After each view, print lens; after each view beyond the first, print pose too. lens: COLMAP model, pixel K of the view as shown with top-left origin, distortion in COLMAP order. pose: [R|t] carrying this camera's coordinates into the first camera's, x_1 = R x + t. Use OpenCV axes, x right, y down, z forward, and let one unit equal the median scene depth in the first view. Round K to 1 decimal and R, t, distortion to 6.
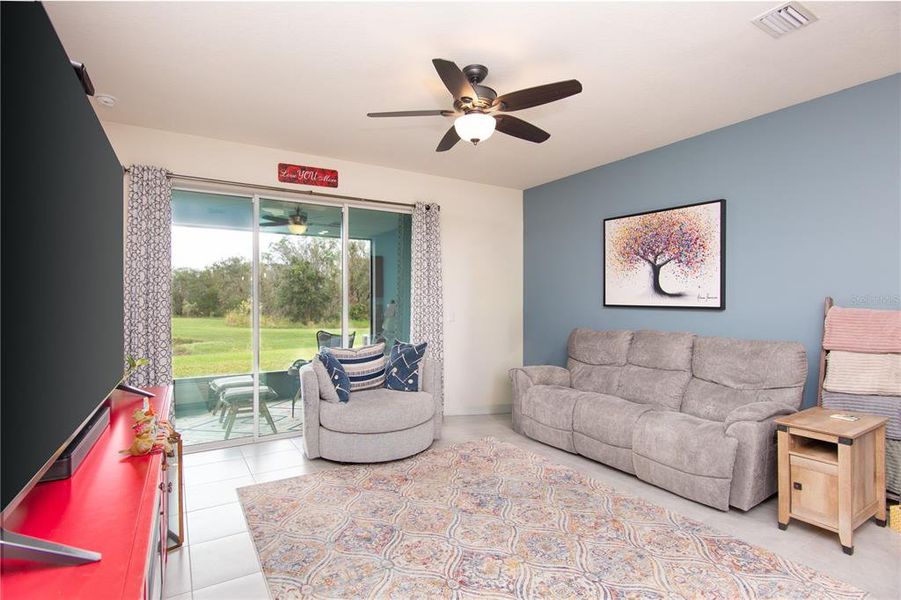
lens RADIAL K [[440.8, 0, 446.7], [0, 440.8, 297.2], [0, 0, 1]] dist [-0.022650, 0.001114]
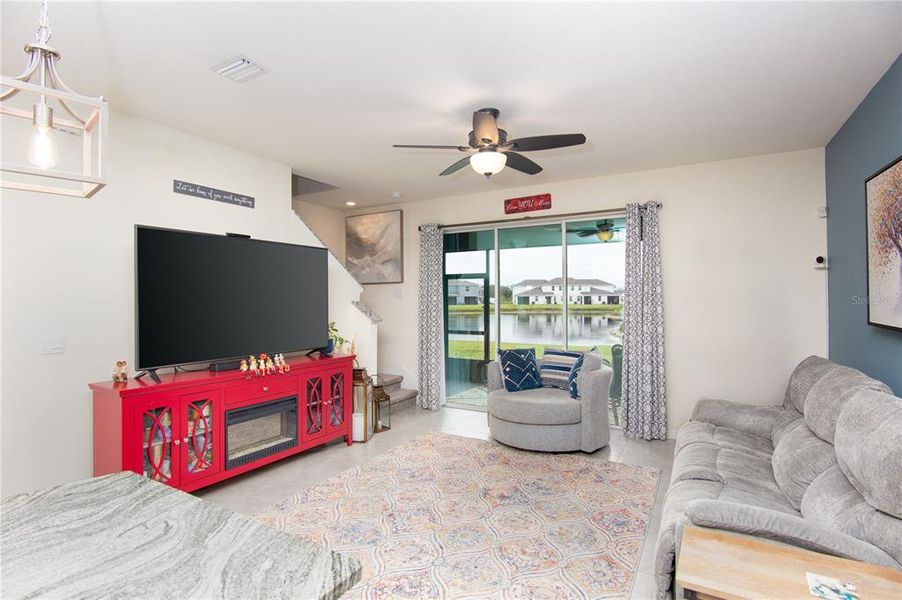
lens RADIAL K [[441.3, 0, 453.1], [0, 441.3, 298.4], [0, 0, 1]] dist [-0.022650, 0.001114]
pose [[0.480441, 0.000601, -0.877027, 0.676289], [0.011957, 0.999902, 0.007235, -0.029098], [0.876946, -0.013963, 0.480387, 0.243119]]
